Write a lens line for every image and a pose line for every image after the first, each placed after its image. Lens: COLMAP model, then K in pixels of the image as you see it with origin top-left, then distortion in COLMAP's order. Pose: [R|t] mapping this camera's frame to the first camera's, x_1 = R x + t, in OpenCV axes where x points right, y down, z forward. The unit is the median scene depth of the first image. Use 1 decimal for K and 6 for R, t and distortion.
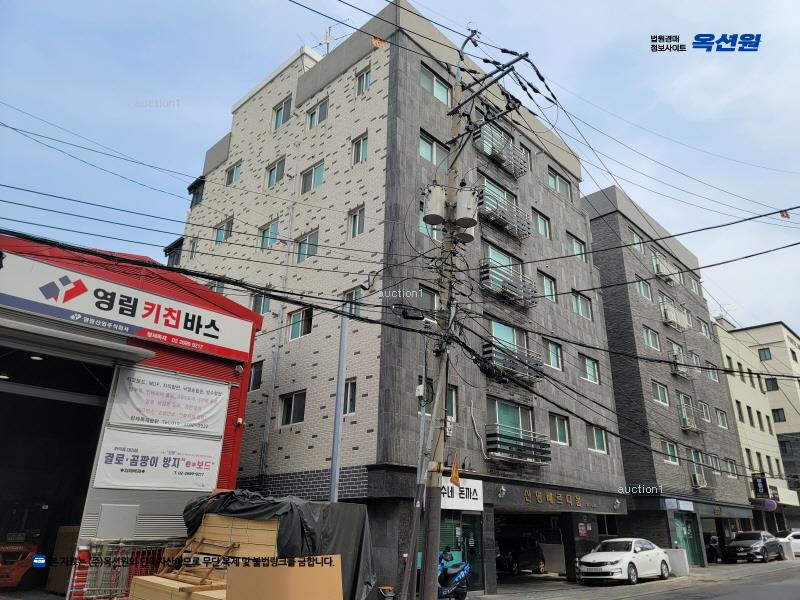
lens RADIAL K [[564.6, 0, 414.7], [0, 564.6, 299.5], [0, 0, 1]] dist [0.087512, -0.090185]
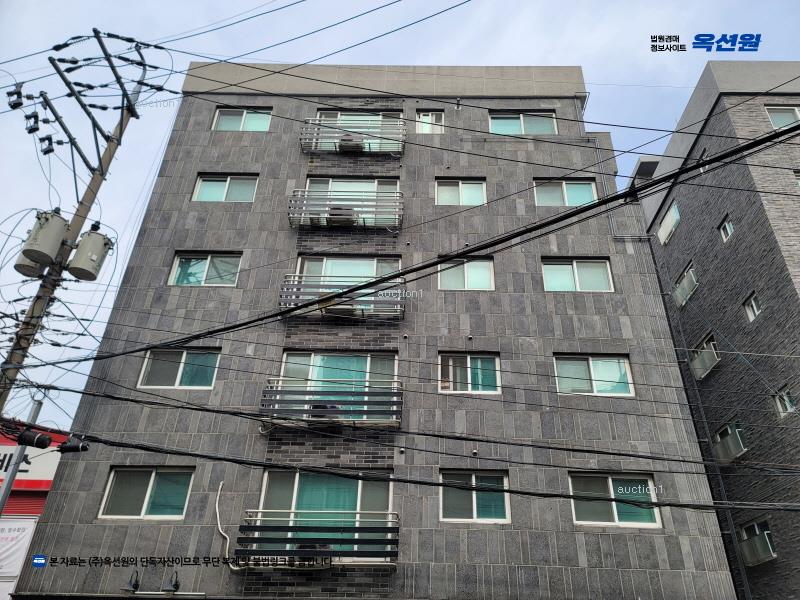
lens RADIAL K [[587.3, 0, 422.6], [0, 587.3, 301.8], [0, 0, 1]] dist [0.089580, -0.097573]
pose [[0.689857, -0.386959, -0.611850, 0.756417], [0.260644, 0.921241, -0.288756, 0.238767], [0.675398, 0.039725, 0.736383, 0.603173]]
